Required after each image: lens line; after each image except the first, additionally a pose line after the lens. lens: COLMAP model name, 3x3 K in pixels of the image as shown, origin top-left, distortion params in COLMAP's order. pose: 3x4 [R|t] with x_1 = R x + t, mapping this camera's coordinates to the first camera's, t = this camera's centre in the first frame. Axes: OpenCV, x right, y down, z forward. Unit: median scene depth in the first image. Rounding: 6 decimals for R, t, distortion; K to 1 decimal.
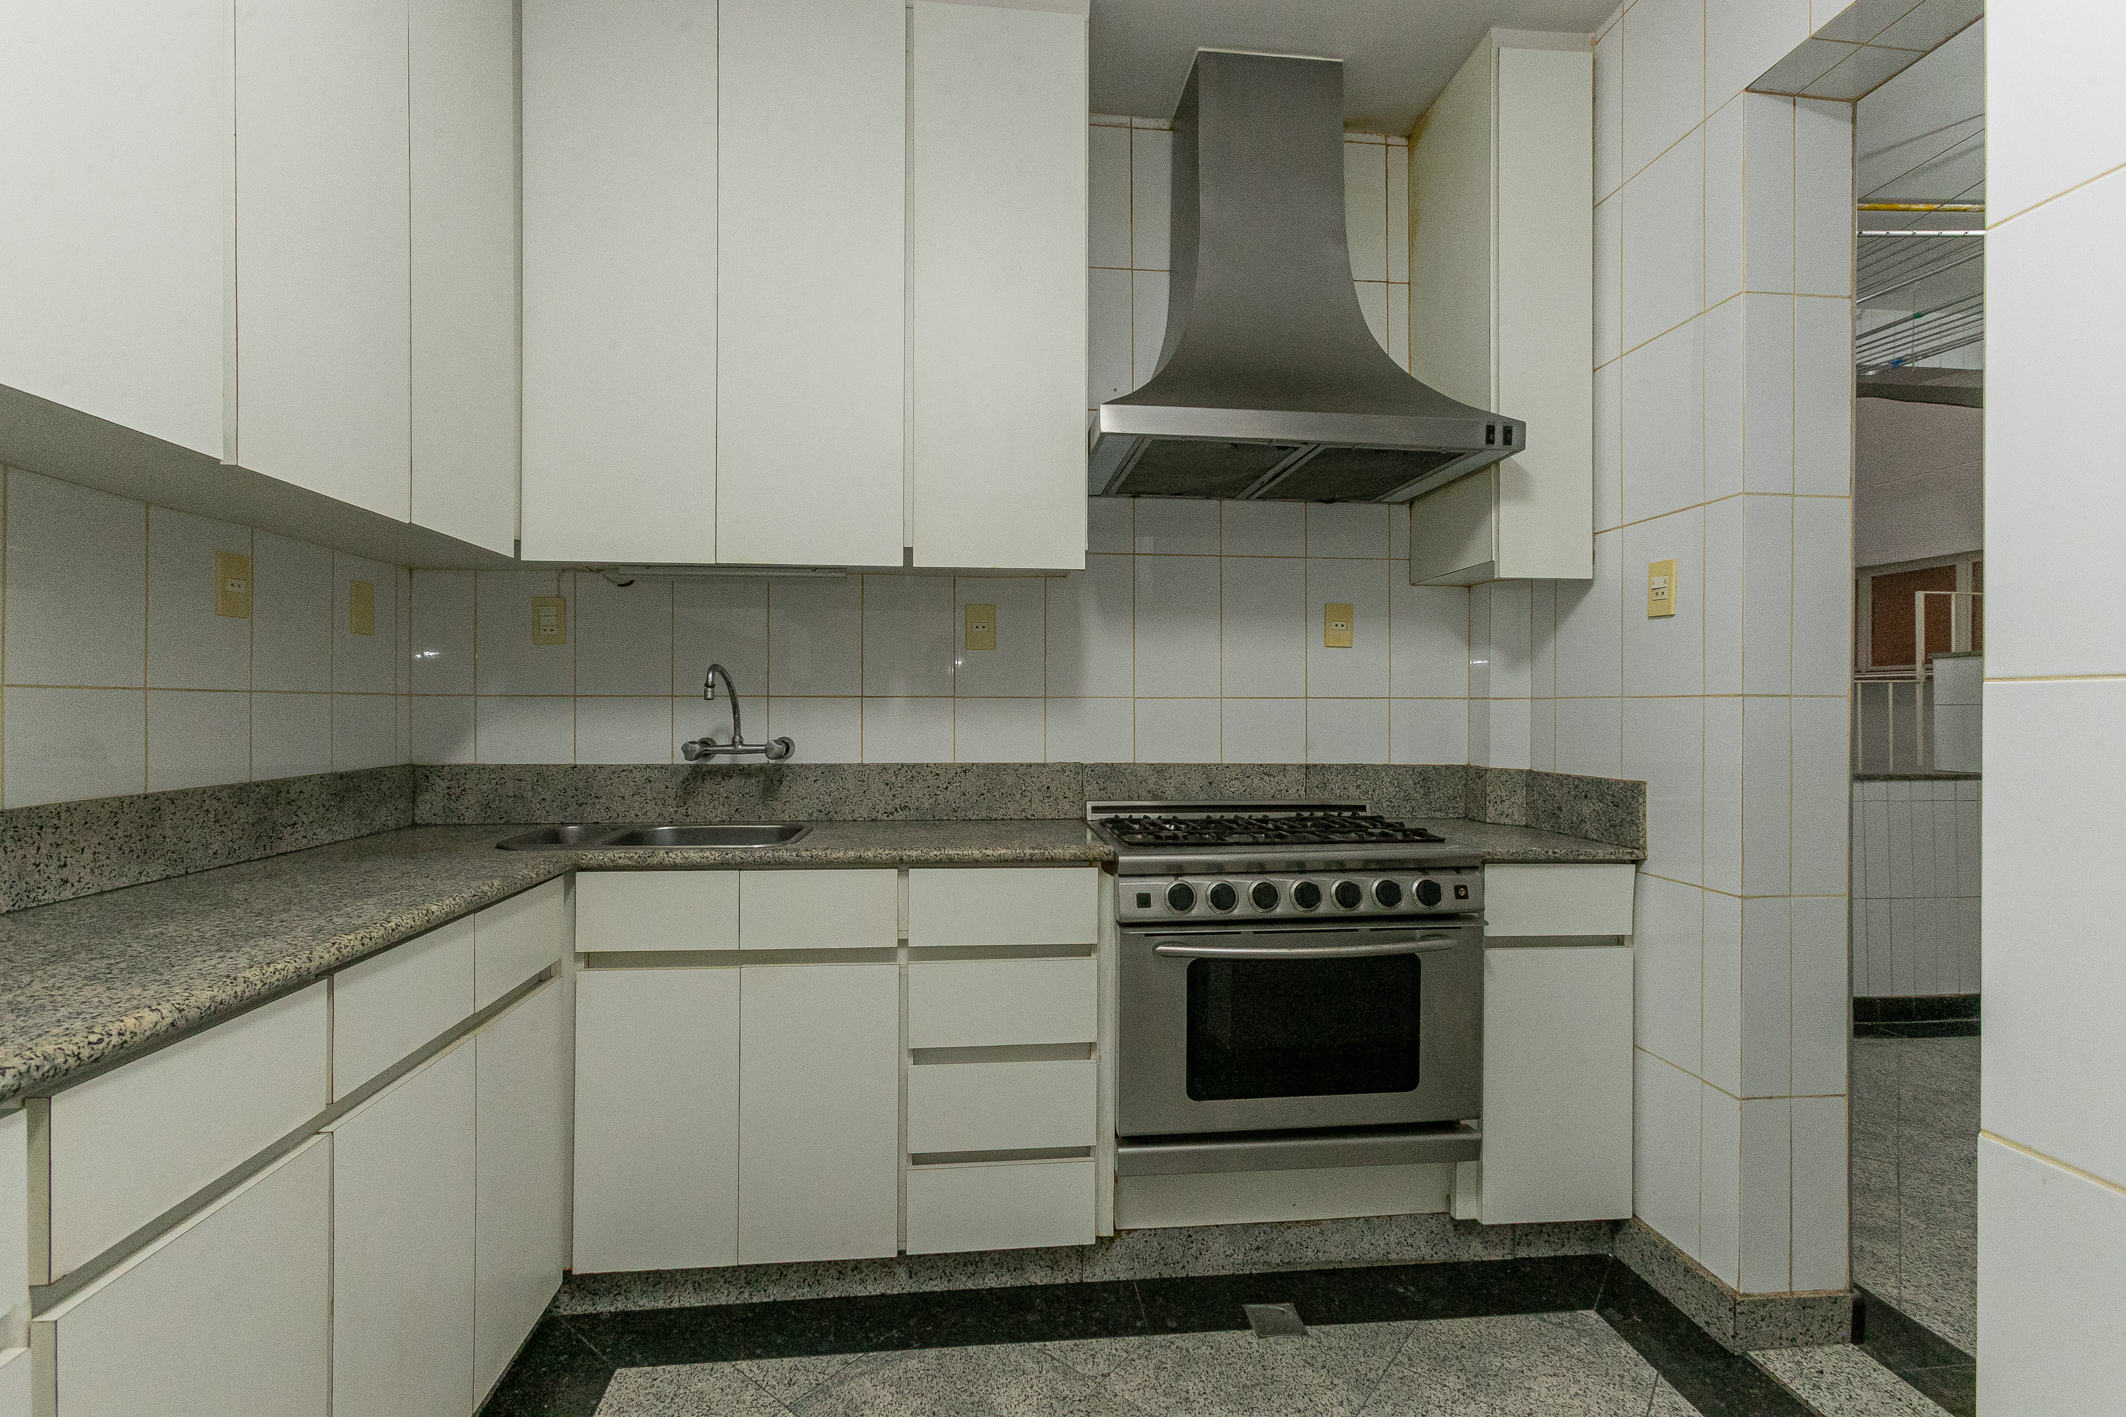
lens RADIAL K [[944.0, 0, 1074.8], [0, 944.0, 706.3], [0, 0, 1]] dist [-0.015903, 0.003659]
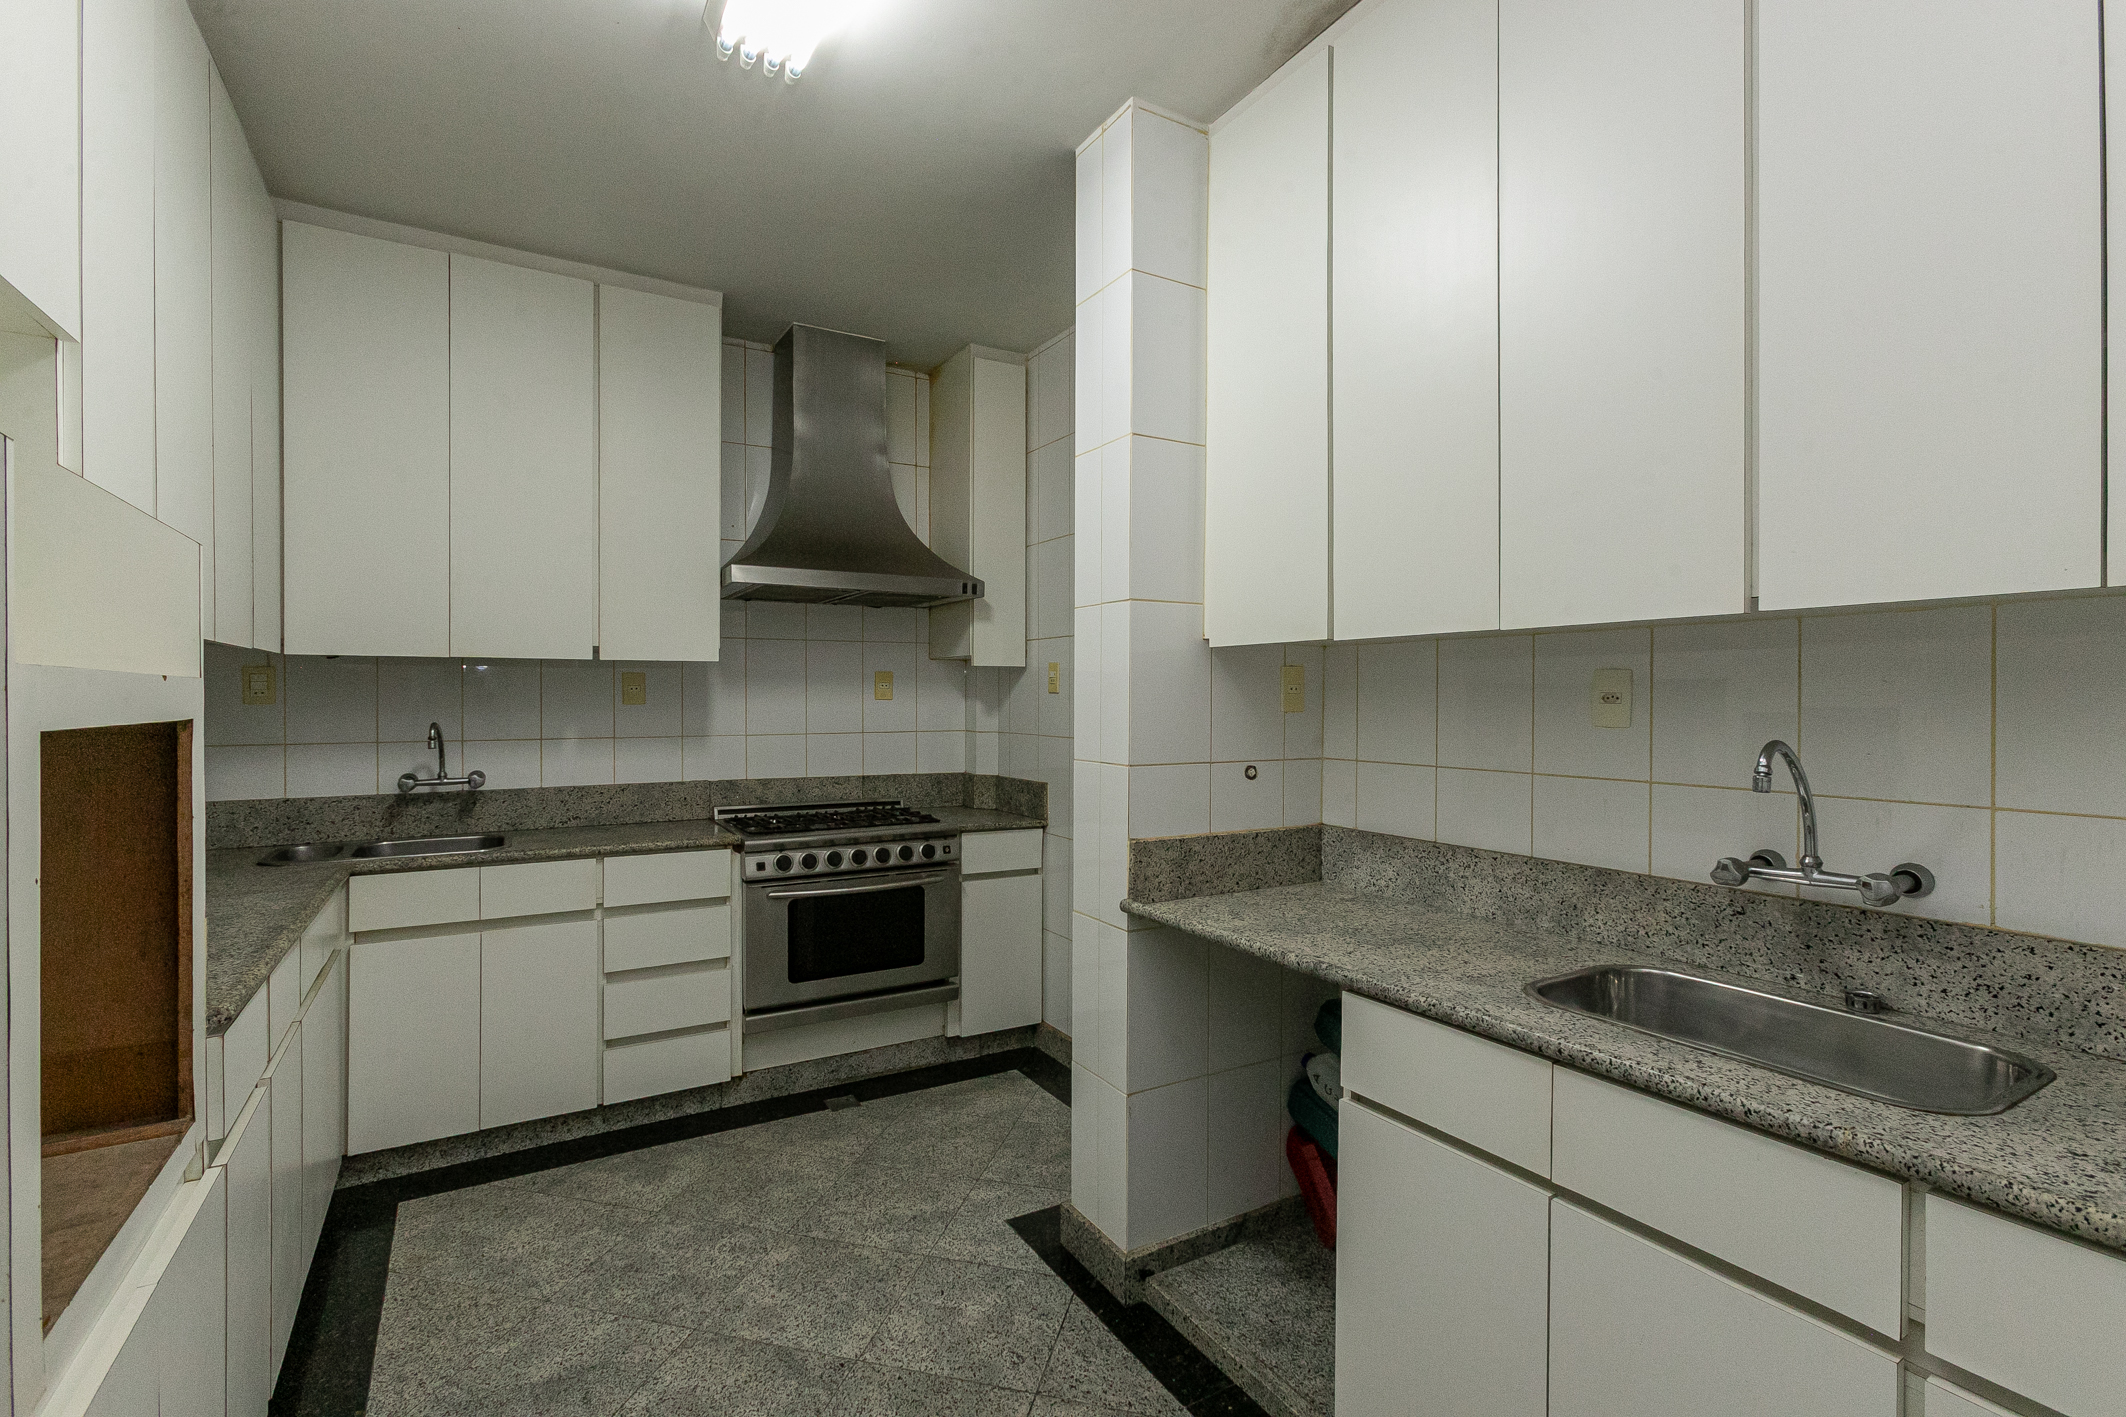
lens RADIAL K [[944.0, 0, 1078.4], [0, 944.0, 712.1], [0, 0, 1]] dist [-0.015903, 0.003659]
pose [[0.905126, -0.006772, 0.425090, -0.116339], [-0.003421, 0.999725, 0.023210, -0.100940], [-0.425130, -0.022462, 0.904854, -0.690364]]
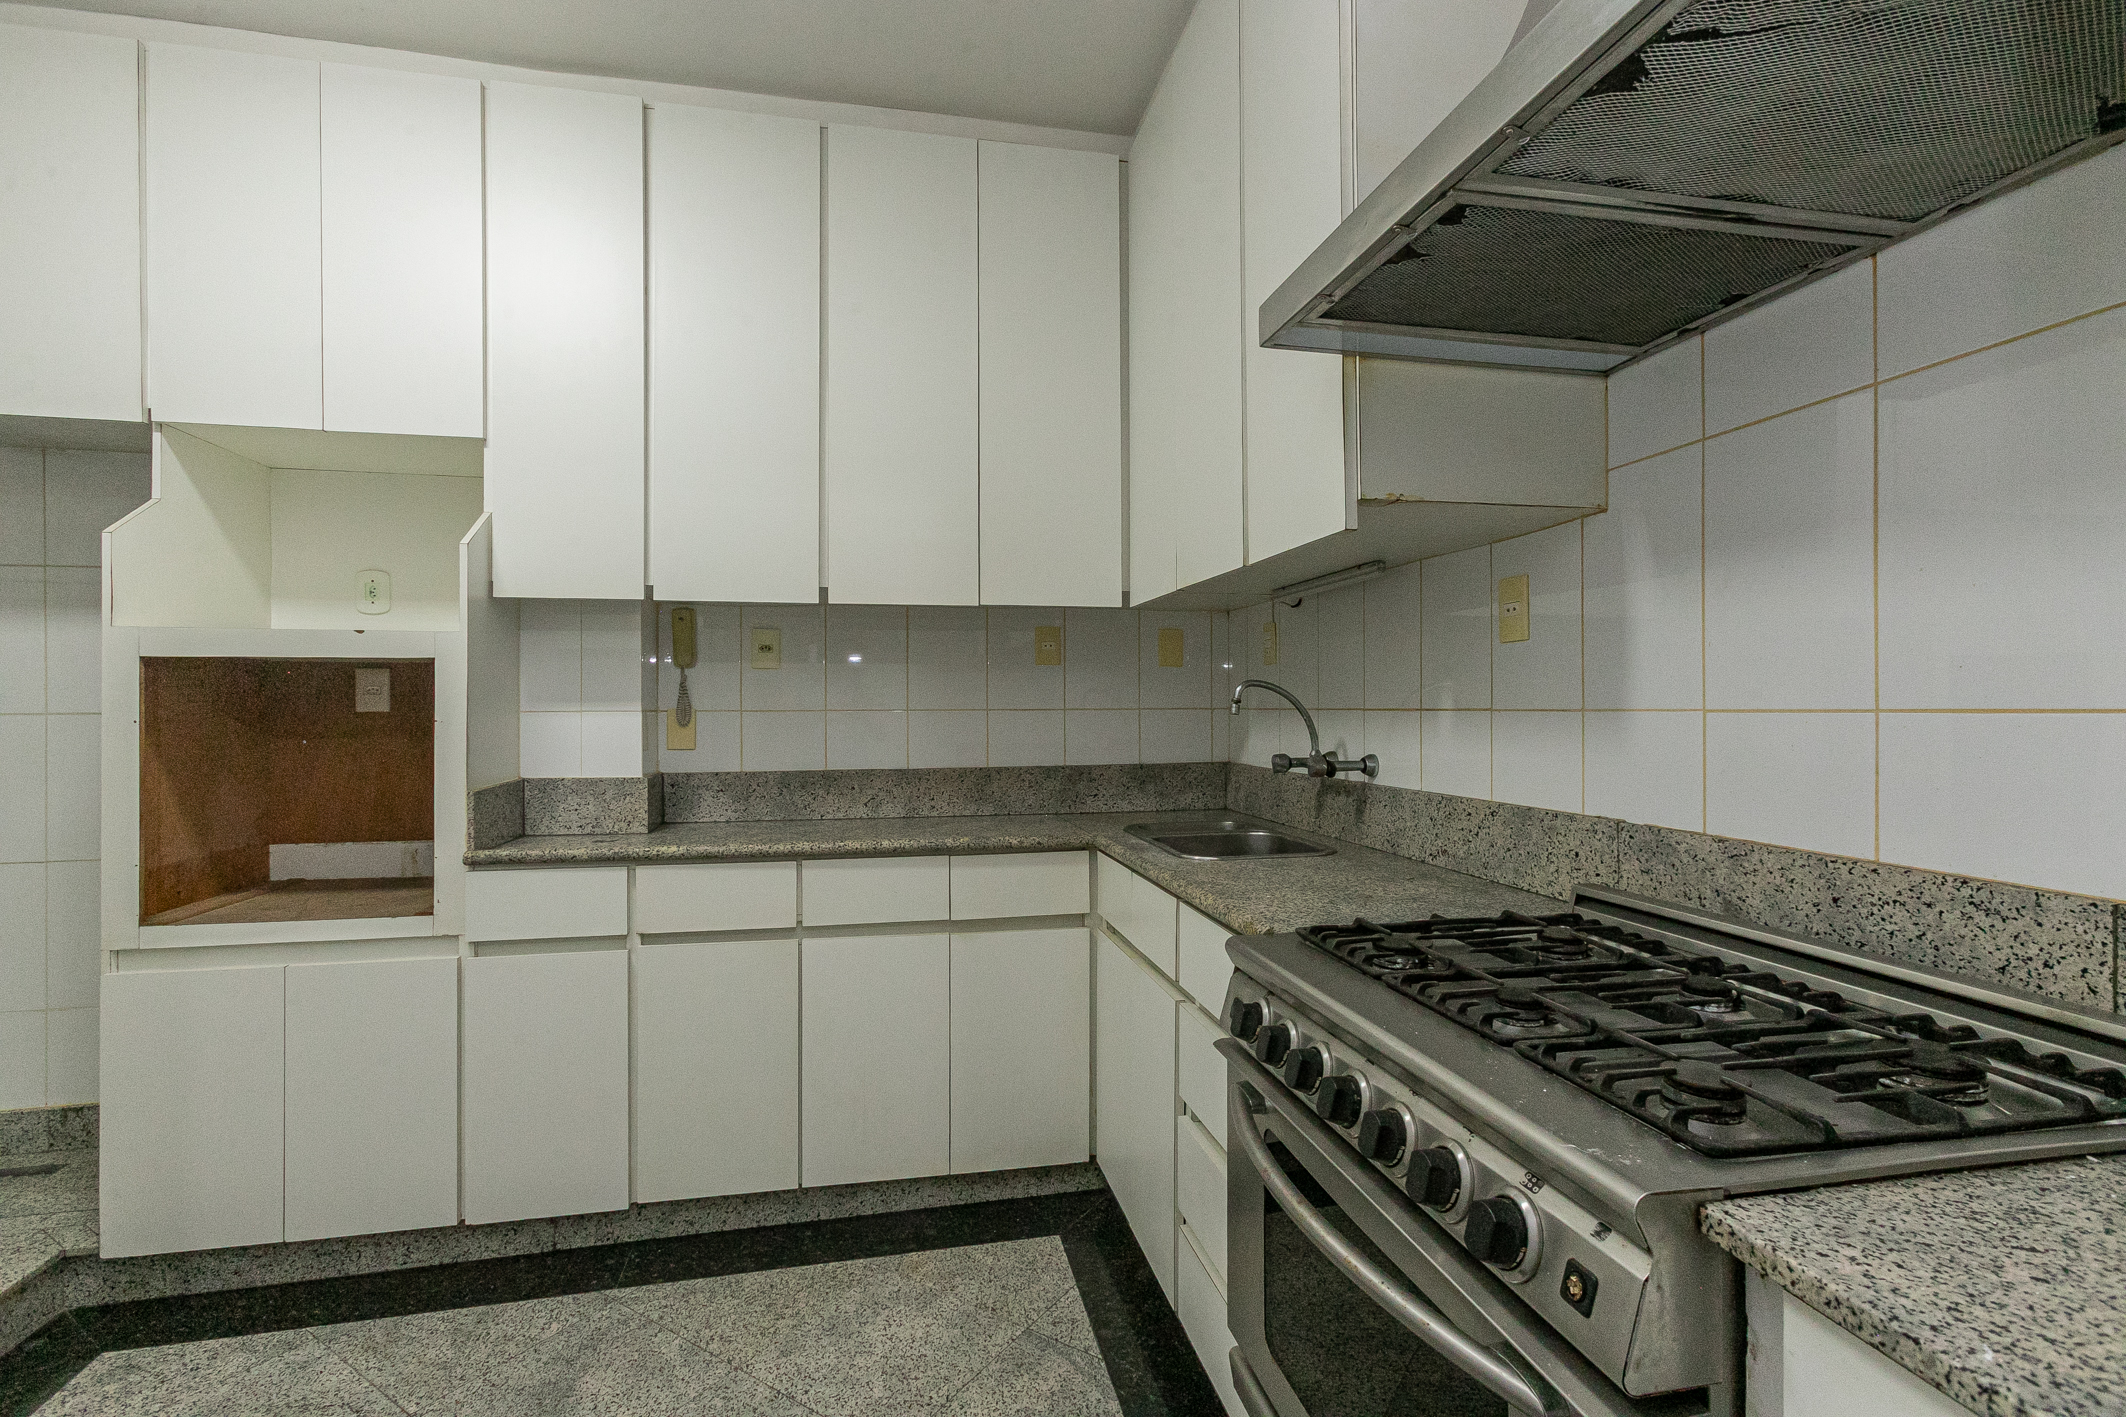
lens RADIAL K [[944.0, 0, 1047.5], [0, 944.0, 715.8], [0, 0, 1]] dist [-0.015903, 0.003659]
pose [[0.083157, 0.004076, -0.996528, 0.668340], [0.009553, 0.999942, 0.004887, -0.012877], [0.996491, -0.009926, 0.083113, 0.733562]]
